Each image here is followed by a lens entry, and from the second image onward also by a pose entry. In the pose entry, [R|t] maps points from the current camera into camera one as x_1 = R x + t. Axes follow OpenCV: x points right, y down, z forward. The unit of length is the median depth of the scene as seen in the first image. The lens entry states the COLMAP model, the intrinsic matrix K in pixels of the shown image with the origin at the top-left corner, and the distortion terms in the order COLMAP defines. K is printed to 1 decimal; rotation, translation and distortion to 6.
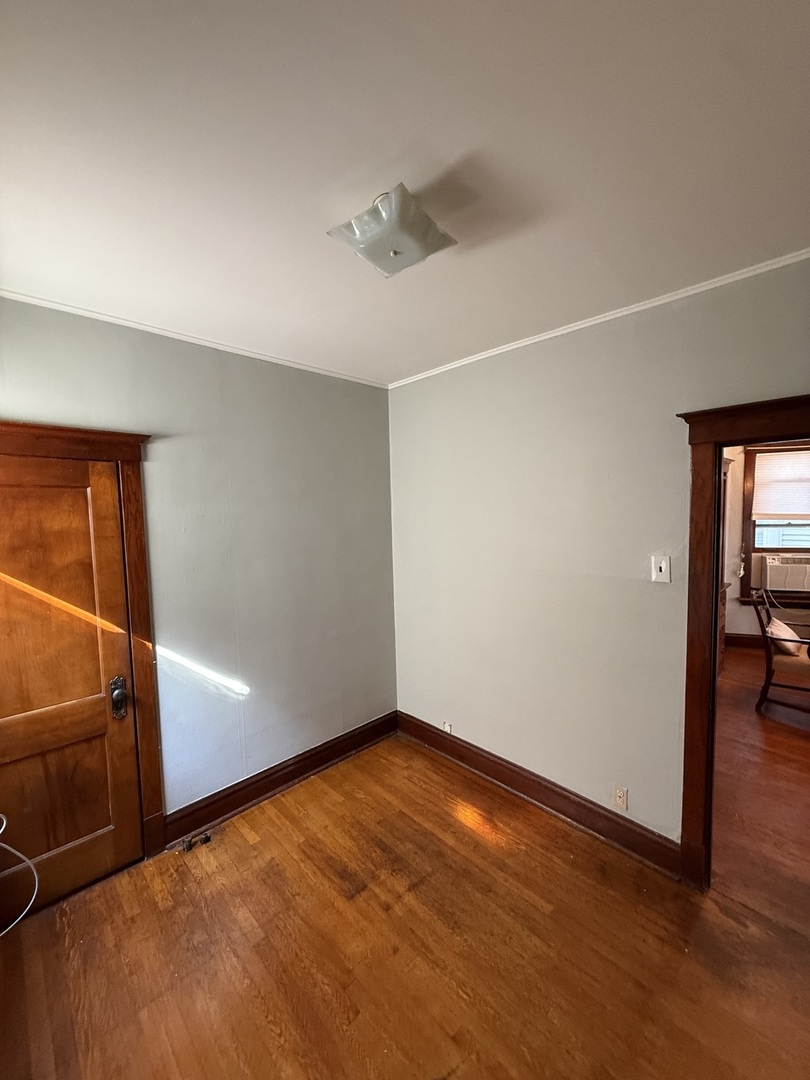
lens RADIAL K [[430.4, 0, 403.9], [0, 430.4, 538.2], [0, 0, 1]] dist [0.000073, 0.000048]
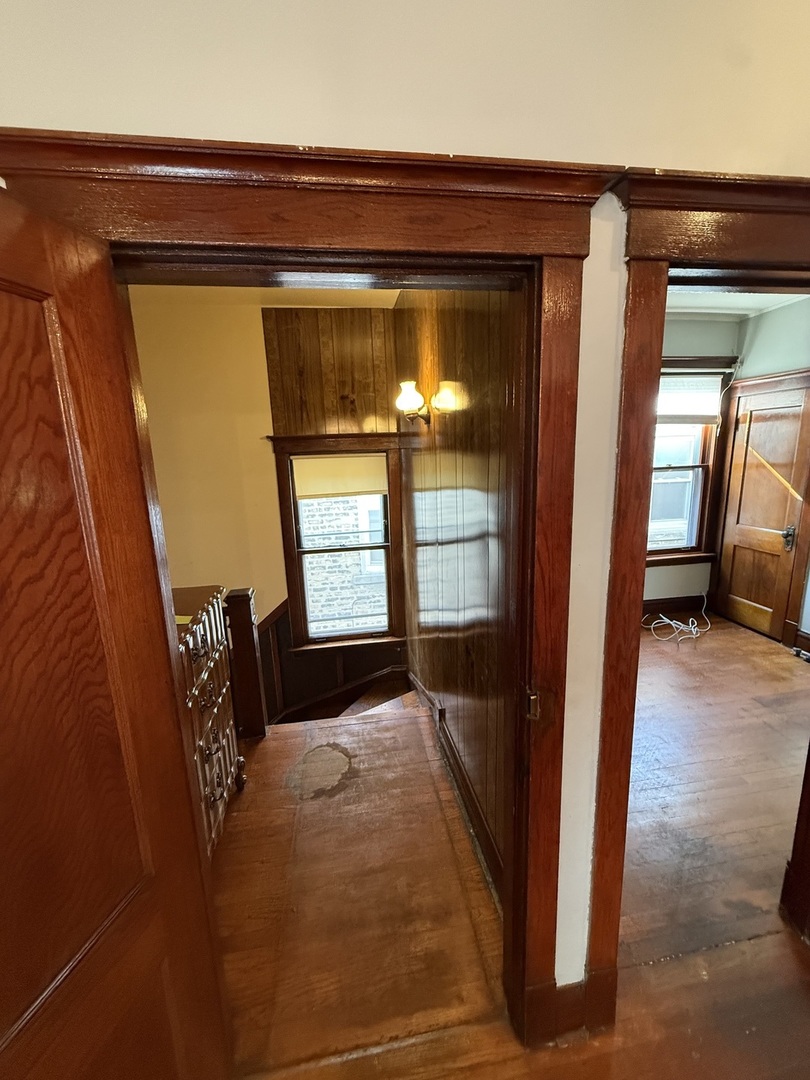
lens RADIAL K [[430.4, 0, 403.9], [0, 430.4, 538.2], [0, 0, 1]] dist [0.000073, 0.000048]
pose [[-0.583000, 0.195921, -0.788496, 1.491647], [-0.015308, 0.967669, 0.251760, -0.019200], [0.812328, 0.158846, -0.561152, 0.734710]]
